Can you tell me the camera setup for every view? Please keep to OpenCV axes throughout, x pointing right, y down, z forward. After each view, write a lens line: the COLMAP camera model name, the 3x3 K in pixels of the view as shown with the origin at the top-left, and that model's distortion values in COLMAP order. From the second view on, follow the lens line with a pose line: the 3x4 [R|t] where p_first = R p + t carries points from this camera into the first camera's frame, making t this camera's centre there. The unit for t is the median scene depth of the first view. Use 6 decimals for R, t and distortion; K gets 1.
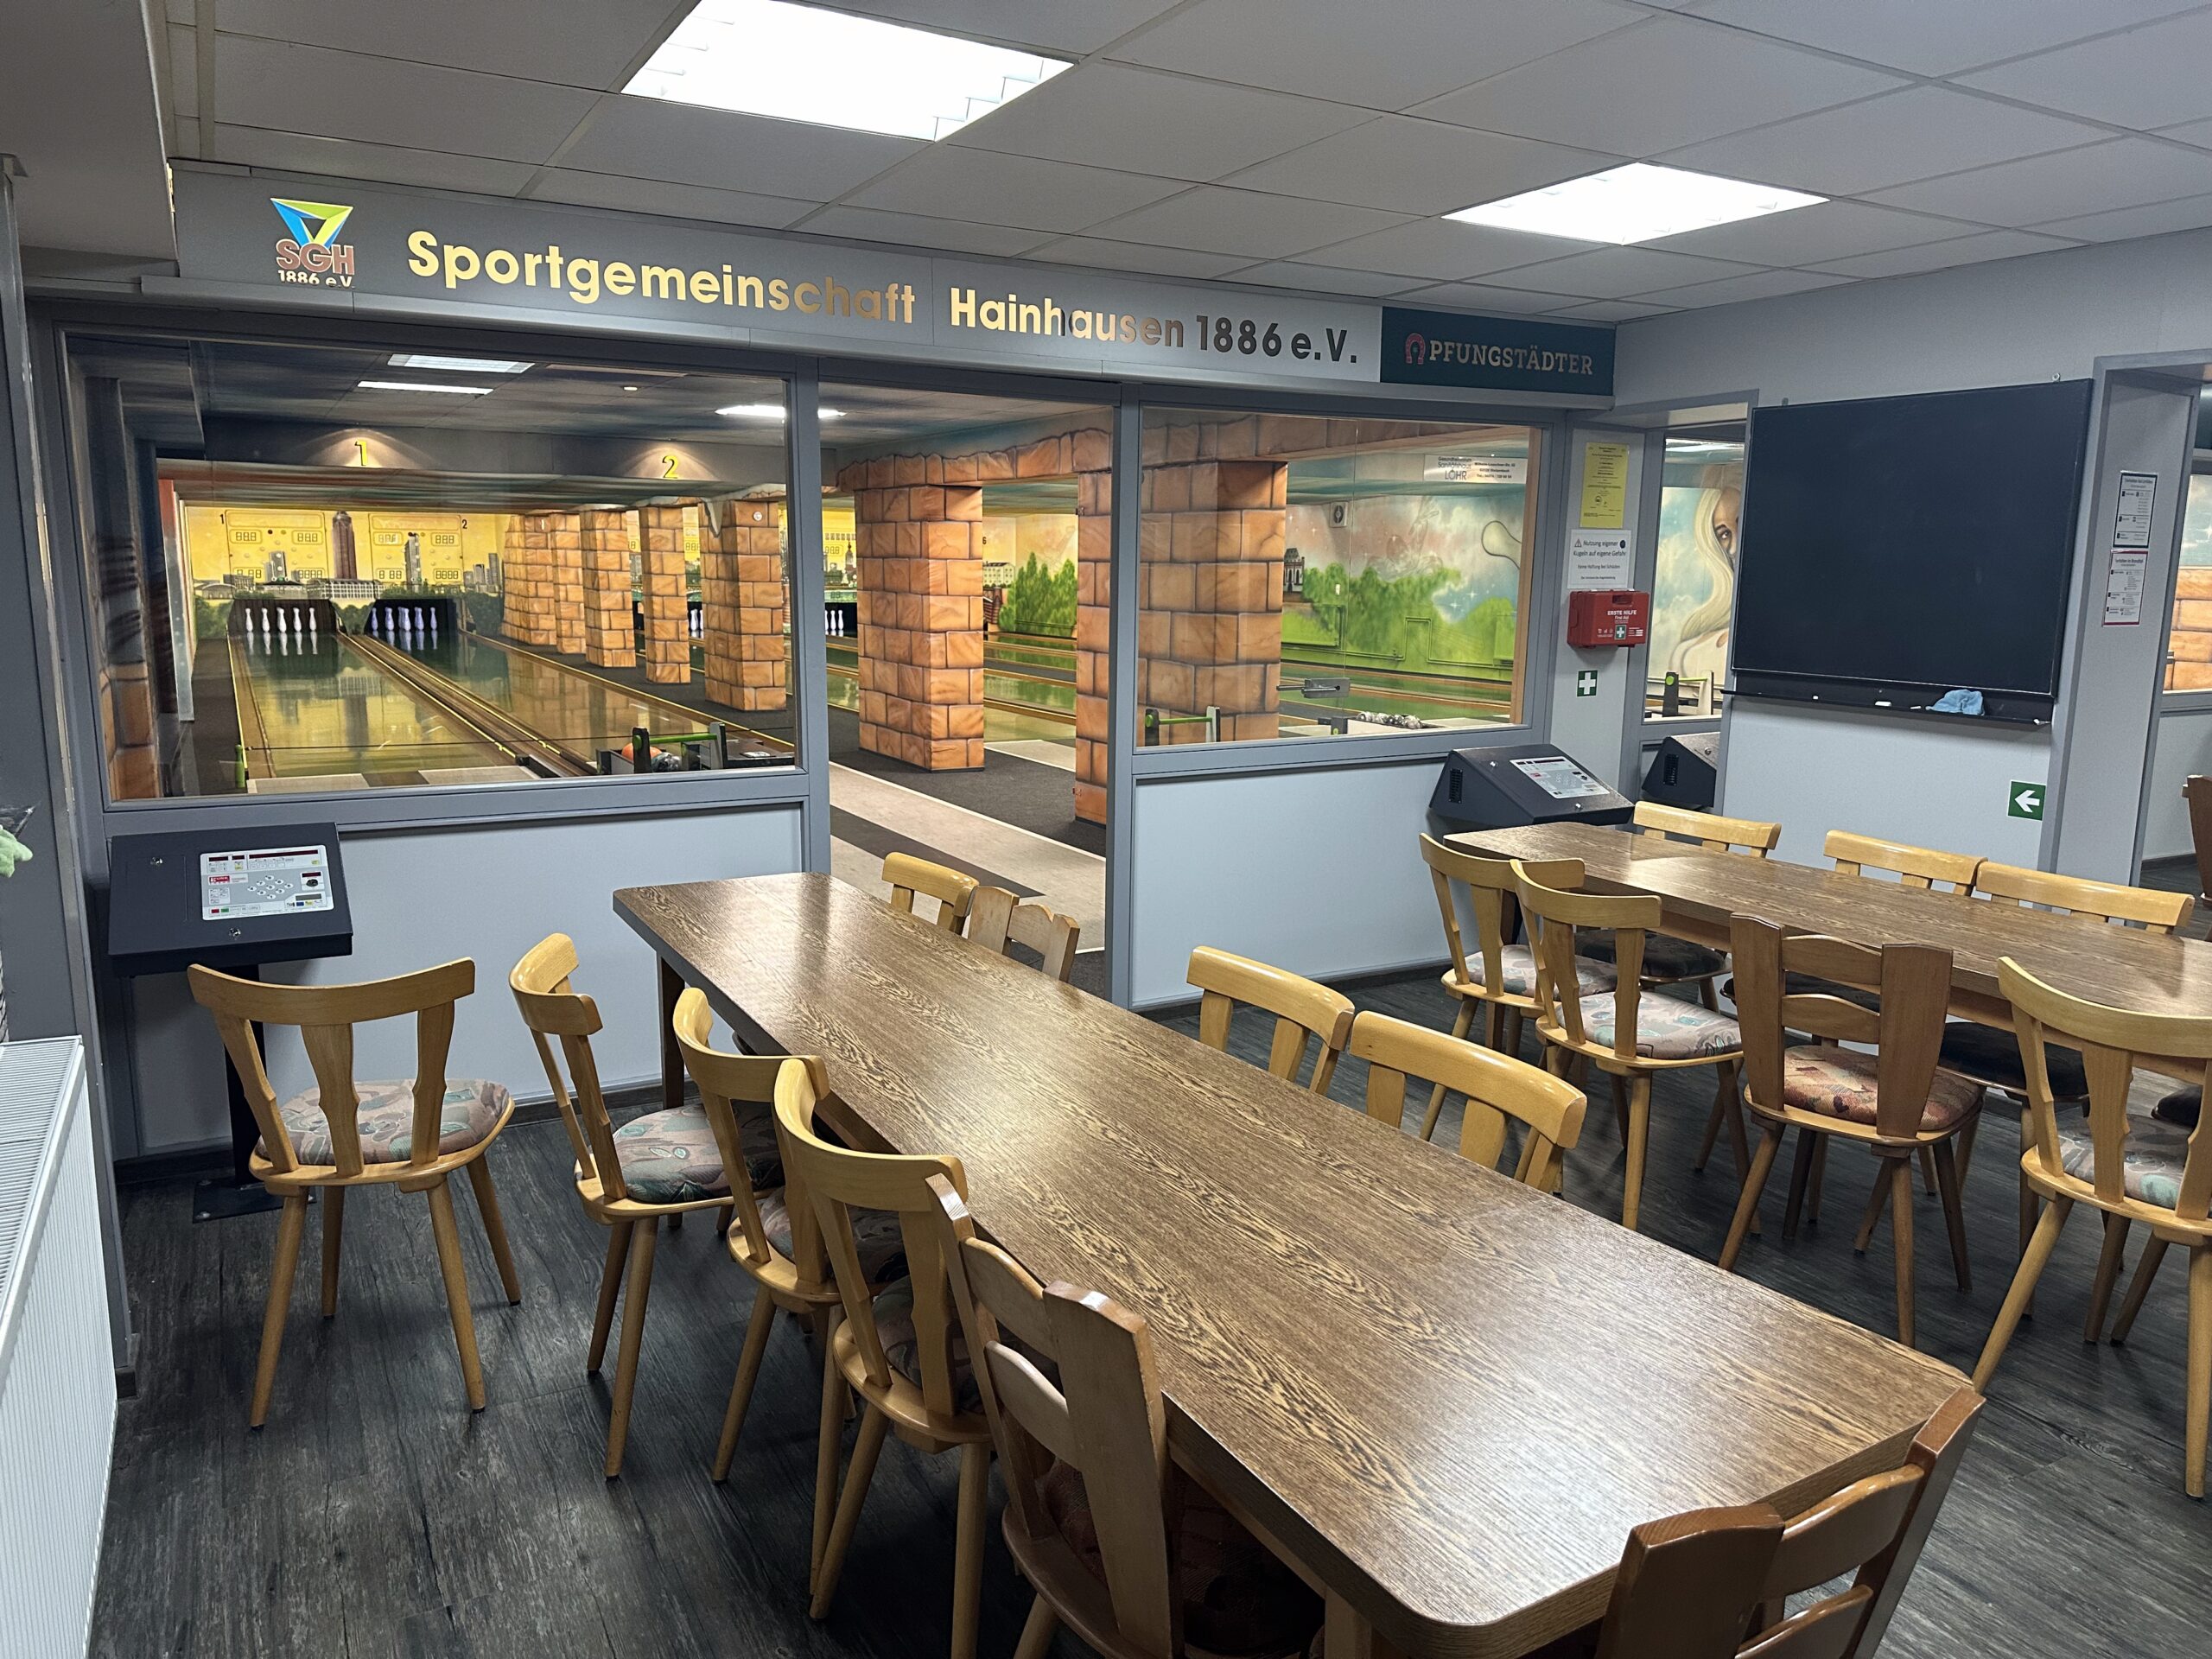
lens RADIAL K [[1546.8, 0, 1101.2], [0, 1546.8, 849.1], [0, 0, 1]] dist [0.073580, -0.087218]
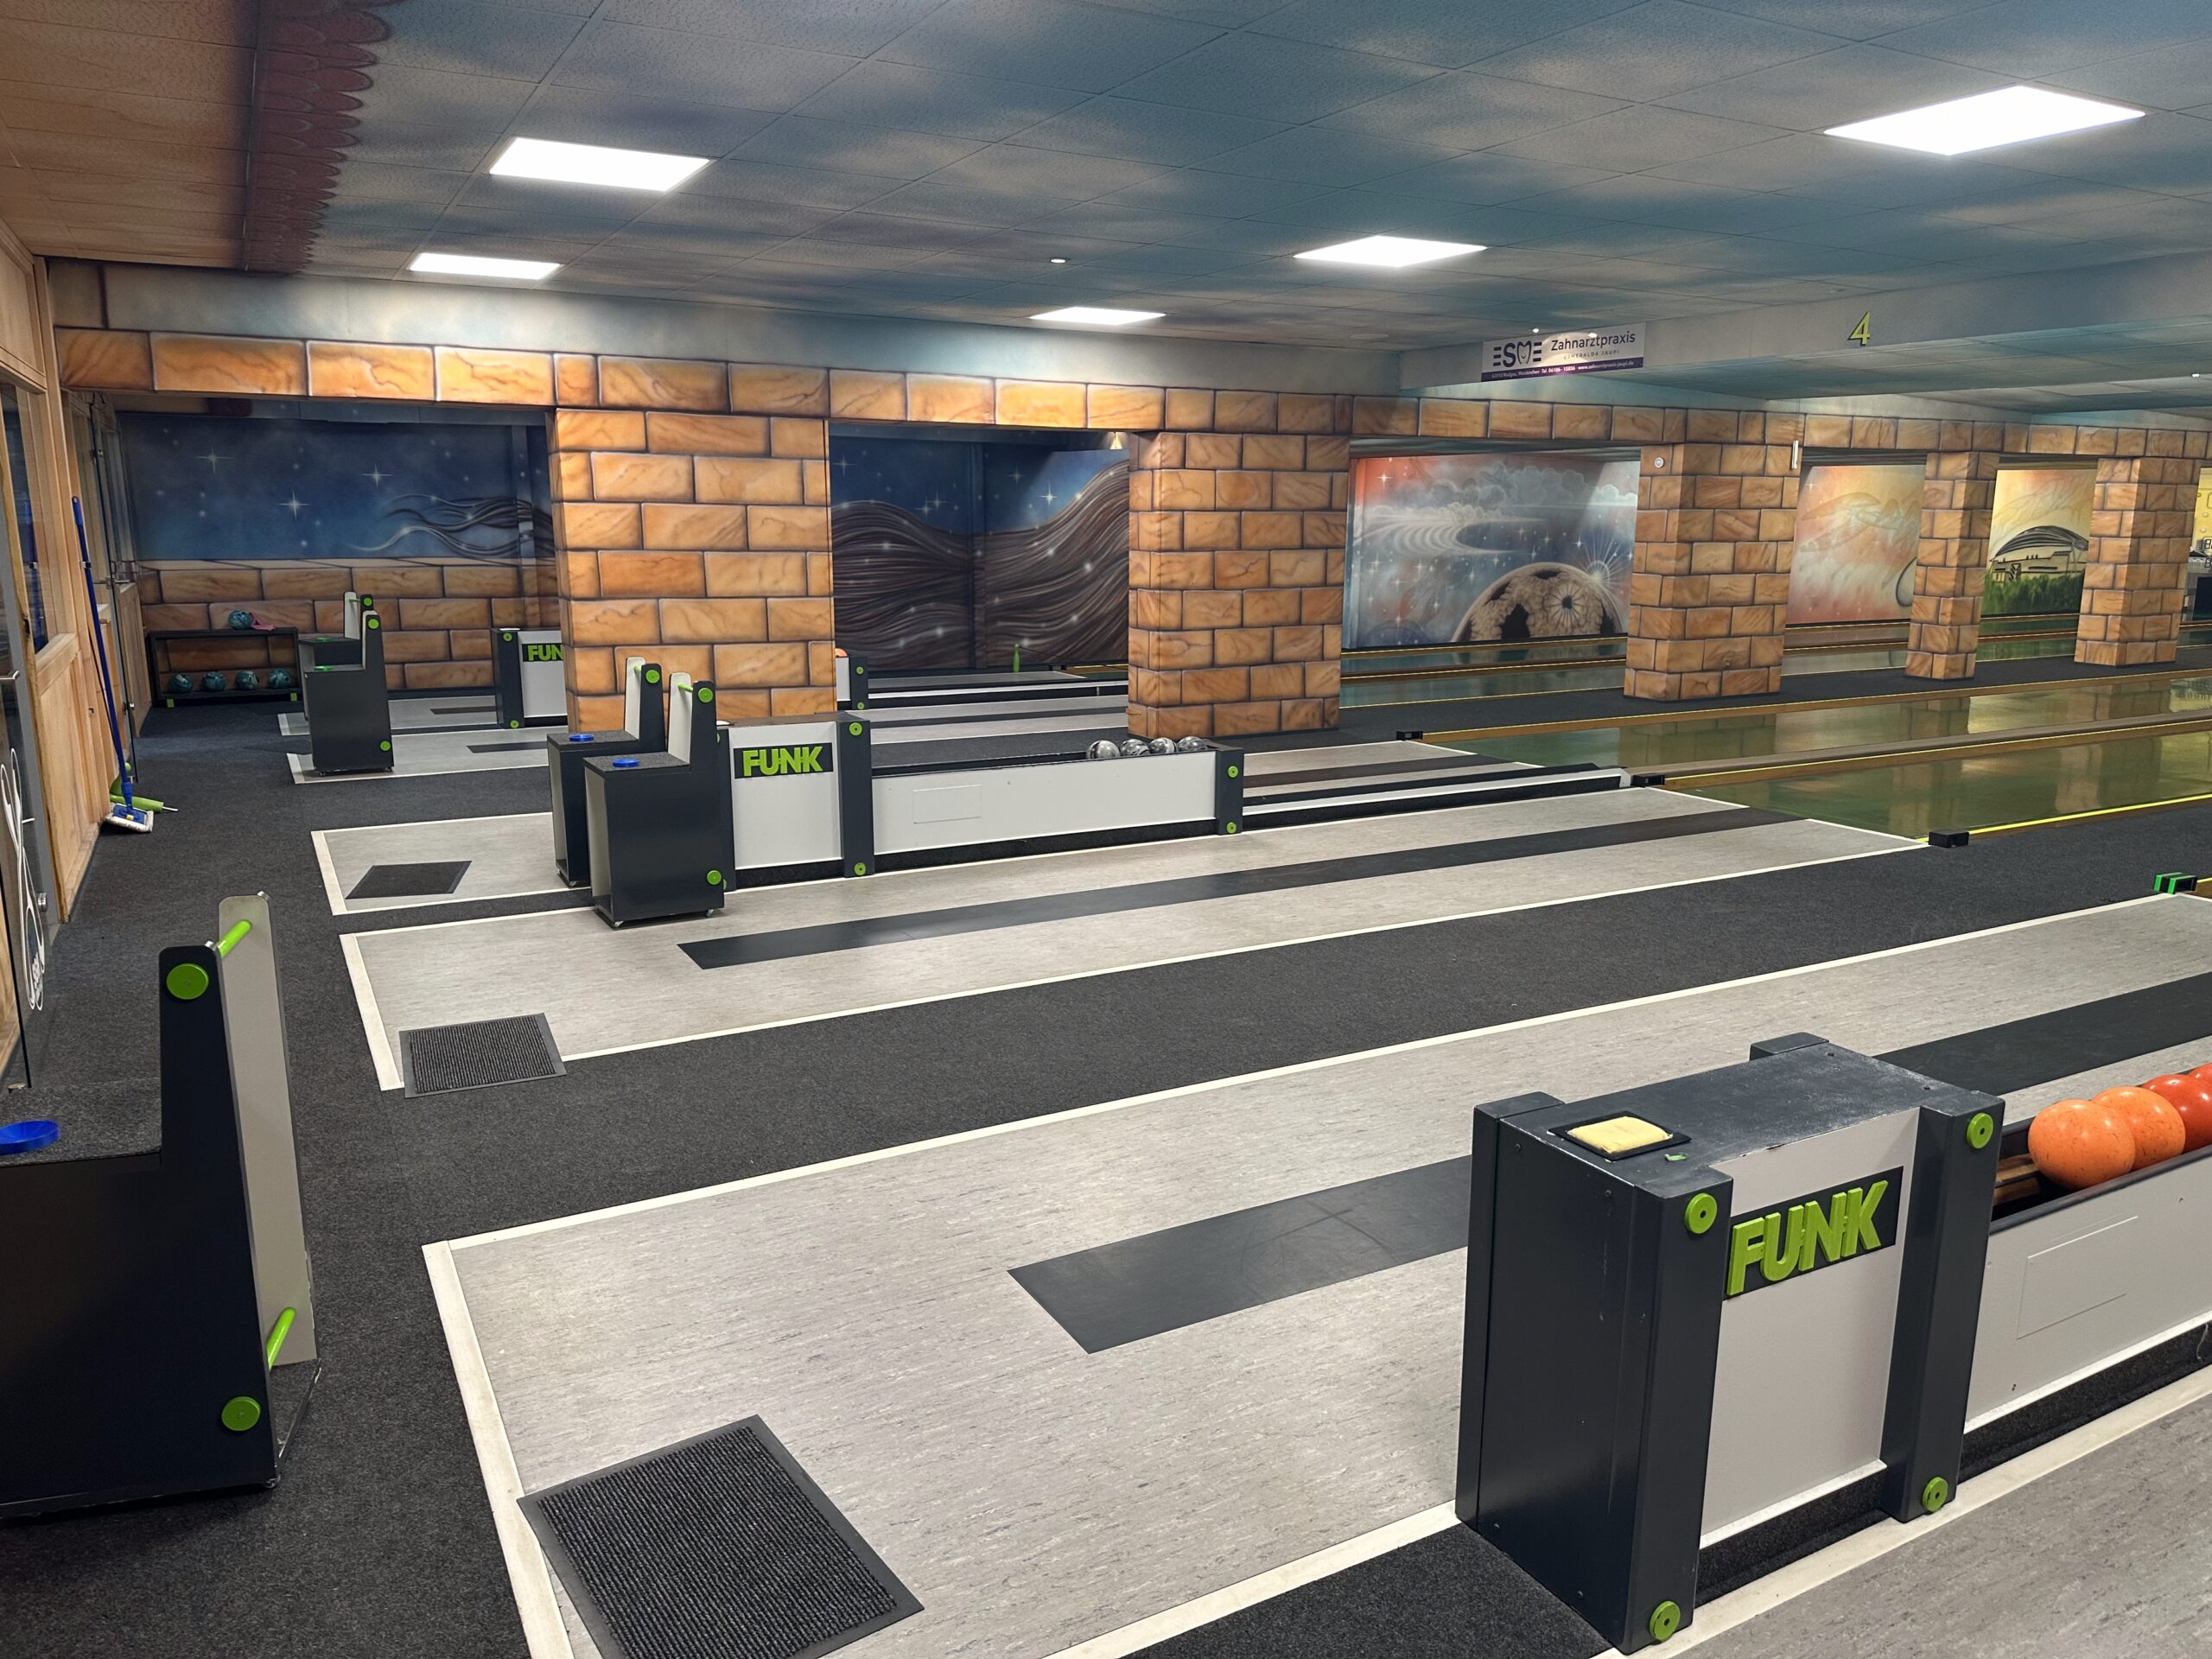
lens RADIAL K [[1546.8, 0, 1093.1], [0, 1546.8, 828.0], [0, 0, 1]] dist [0.073580, -0.087218]
pose [[0.008175, 0.187788, -0.982175, 0.437282], [-0.187423, 0.965089, 0.182962, -0.086025], [0.982245, 0.182587, 0.043086, 0.493967]]
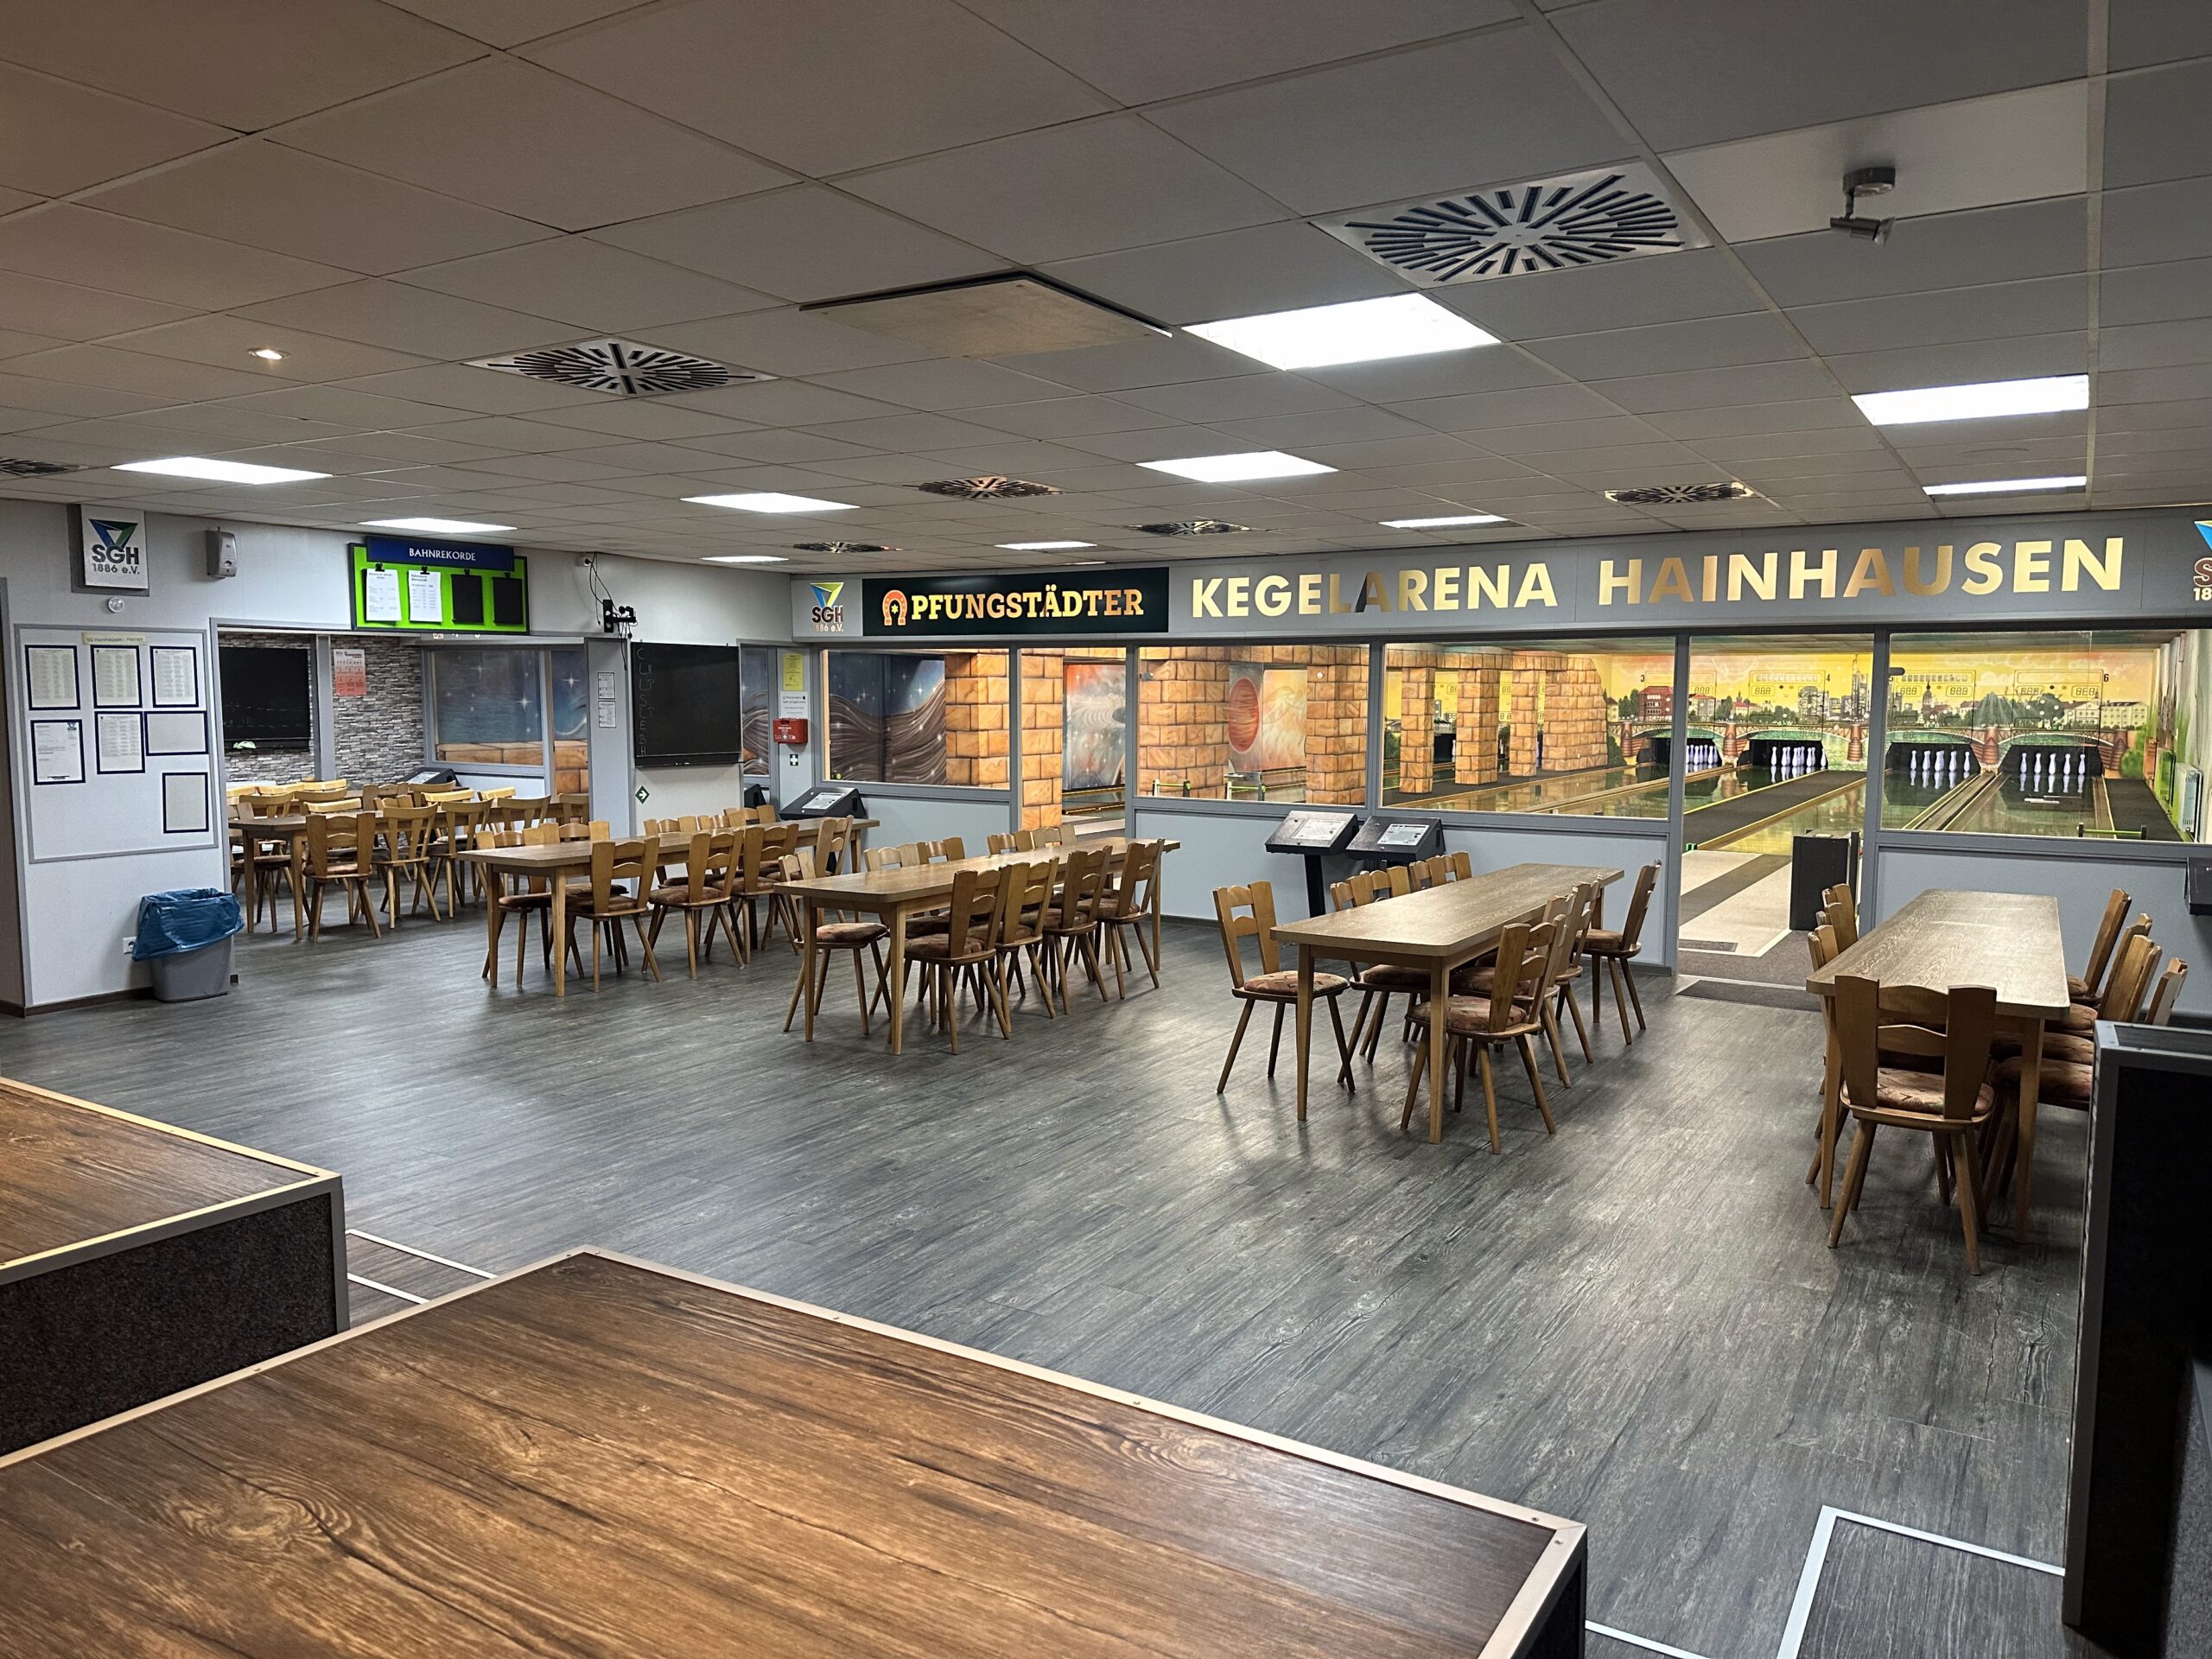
lens RADIAL K [[1546.8, 0, 1115.7], [0, 1546.8, 830.0], [0, 0, 1]] dist [0.073580, -0.087218]
pose [[0.496034, 0.069064, -0.865552, 0.674084], [-0.157444, 0.987462, -0.011437, -0.015368], [0.853910, 0.141949, 0.500689, 0.085562]]
